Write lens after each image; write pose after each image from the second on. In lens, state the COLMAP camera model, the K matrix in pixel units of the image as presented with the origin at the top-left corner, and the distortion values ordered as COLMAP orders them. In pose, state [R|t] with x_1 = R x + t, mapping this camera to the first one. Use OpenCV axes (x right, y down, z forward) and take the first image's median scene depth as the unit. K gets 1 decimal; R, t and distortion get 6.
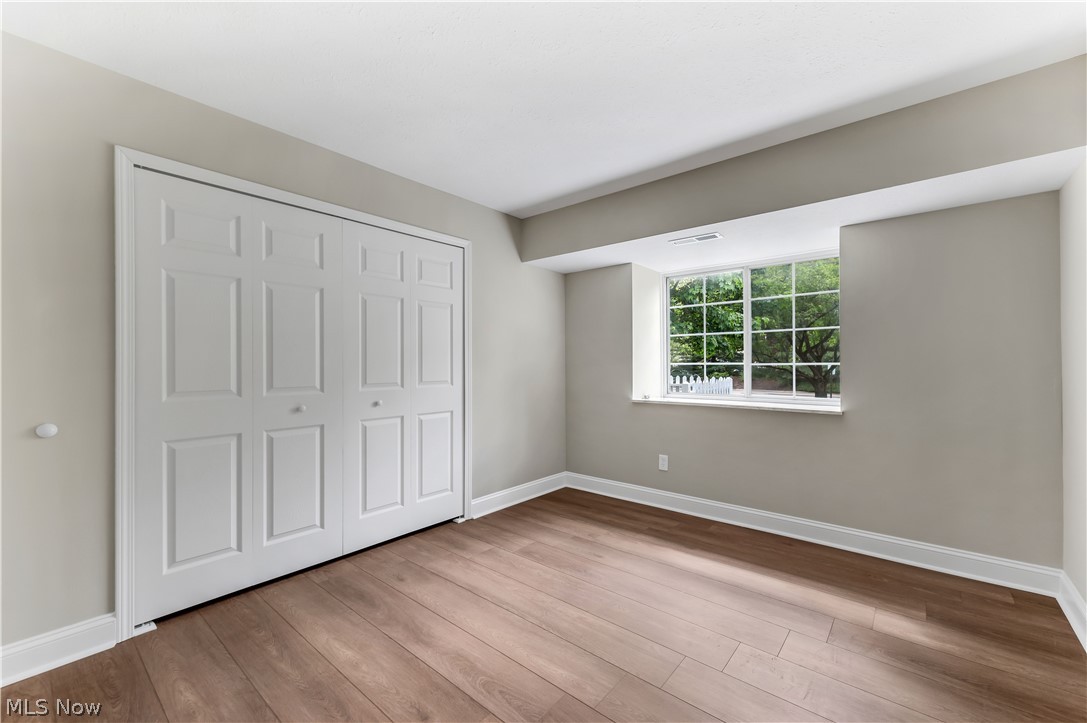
lens RADIAL K [[435.5, 0, 559.8], [0, 435.5, 359.9], [0, 0, 1]] dist [0.011430, -0.000553]
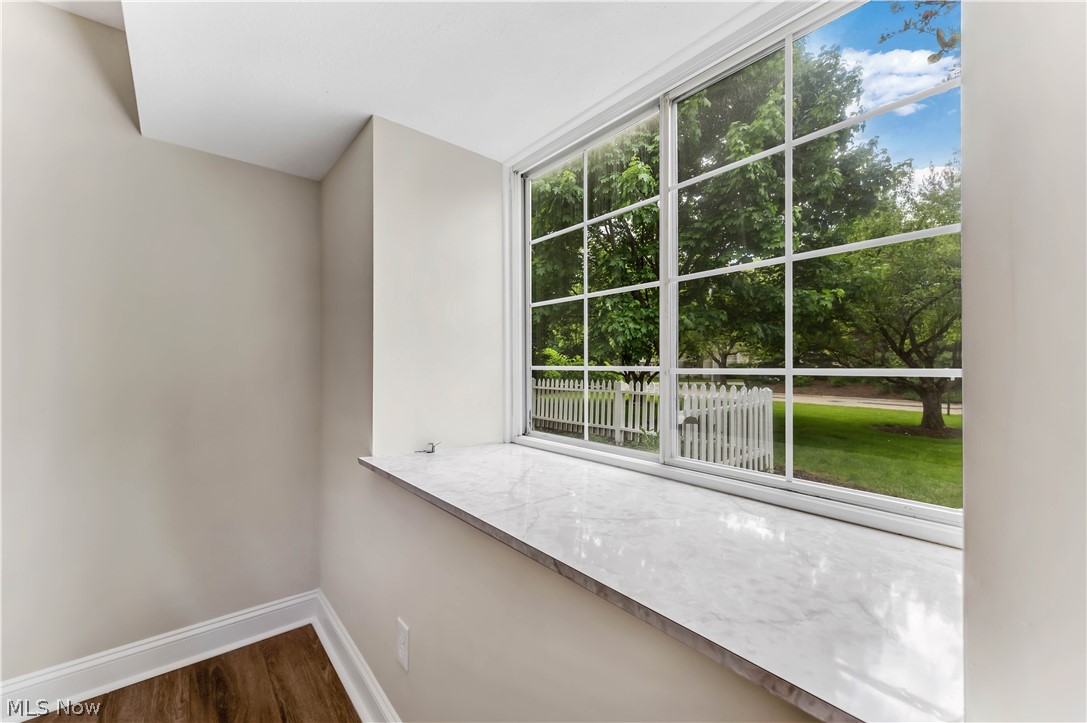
lens RADIAL K [[435.5, 0, 559.8], [0, 435.5, 359.9], [0, 0, 1]] dist [0.011430, -0.000553]
pose [[0.985390, 0.004849, -0.170244, 0.513700], [-0.004988, 0.999987, -0.000386, -0.000351], [0.170240, 0.001229, 0.985402, 0.807132]]
